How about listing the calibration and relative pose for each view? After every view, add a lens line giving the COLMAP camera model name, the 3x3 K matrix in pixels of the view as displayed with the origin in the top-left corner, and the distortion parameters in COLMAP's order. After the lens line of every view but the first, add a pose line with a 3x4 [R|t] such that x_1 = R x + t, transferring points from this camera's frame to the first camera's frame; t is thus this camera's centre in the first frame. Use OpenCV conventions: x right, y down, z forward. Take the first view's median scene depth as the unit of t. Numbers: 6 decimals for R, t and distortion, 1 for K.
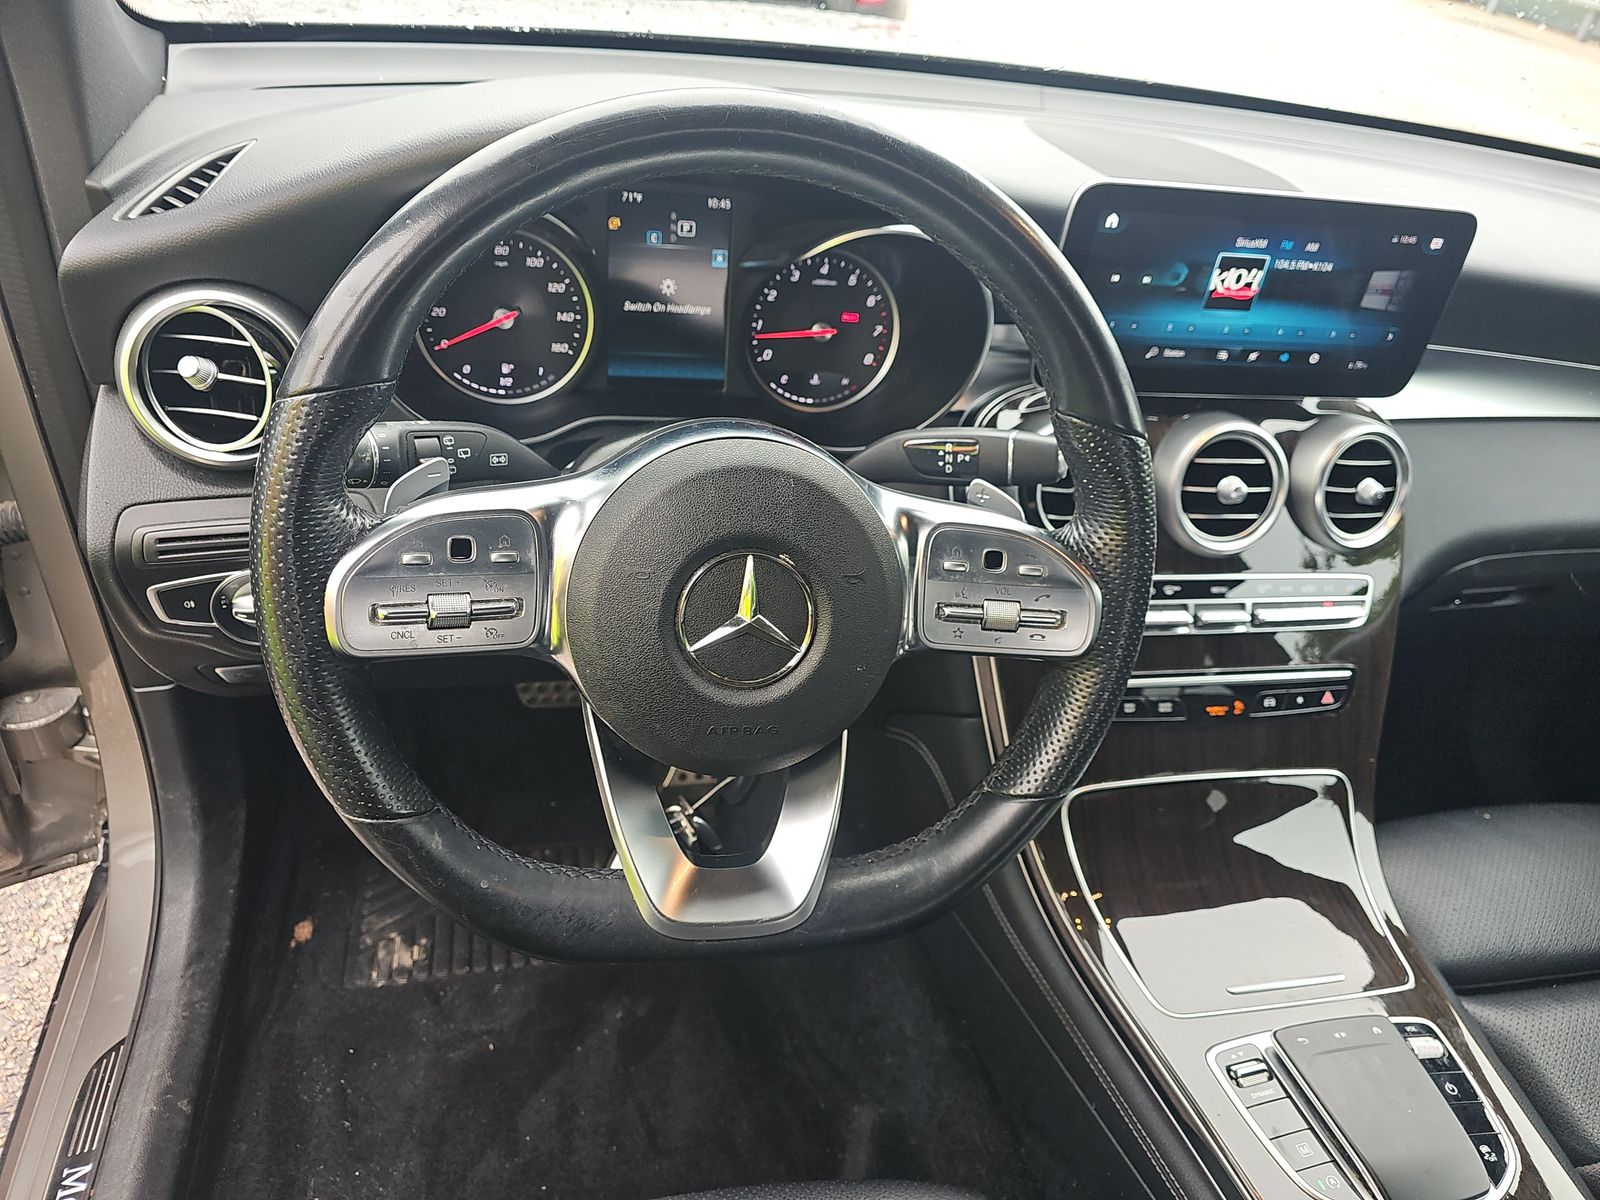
lens RADIAL K [[1076.3, 0, 798.4], [0, 1076.3, 611.4], [0, 0, 1]] dist [-0.005003, -0.029617]
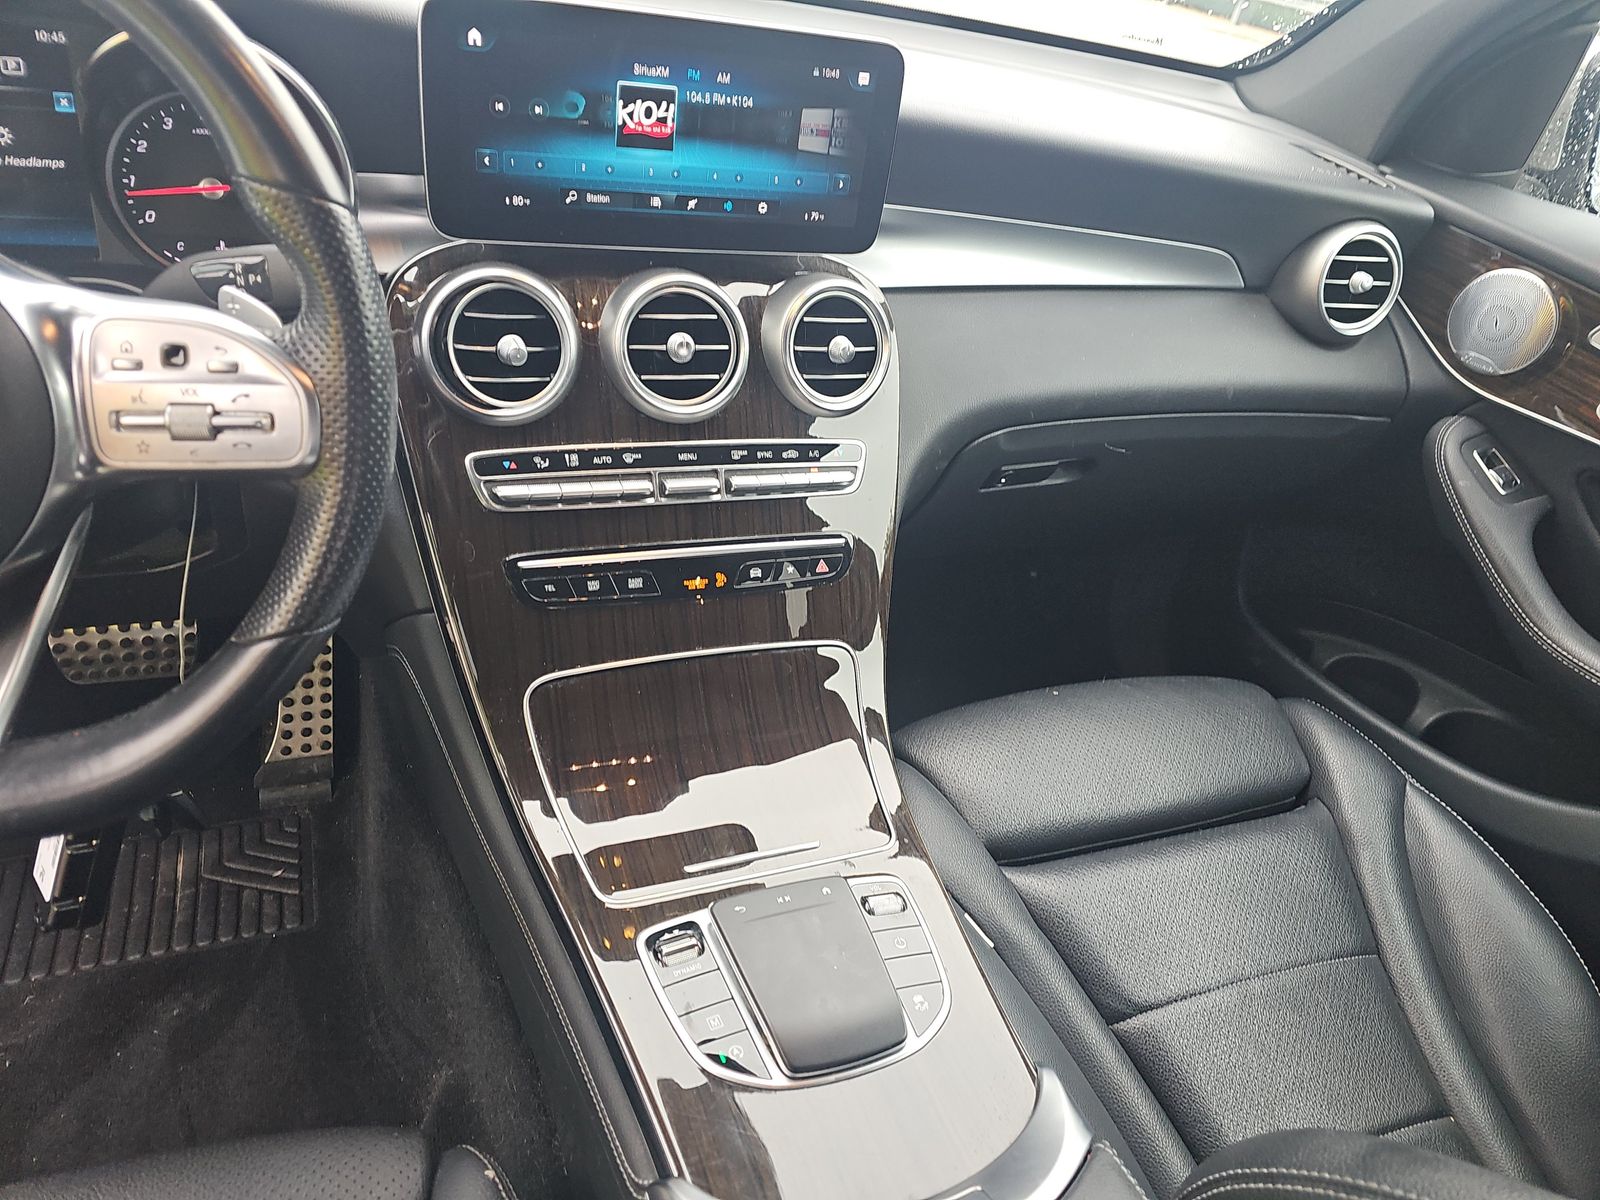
lens RADIAL K [[1063.3, 0, 800.0], [0, 1063.3, 600.0], [0, 0, 1]] dist [0.025634, -0.050836]
pose [[0.983038, -0.074990, 0.167373, 0.336867], [0.076828, 0.997034, -0.004525, 0.122984], [-0.166537, 0.017307, 0.985883, 0.063959]]
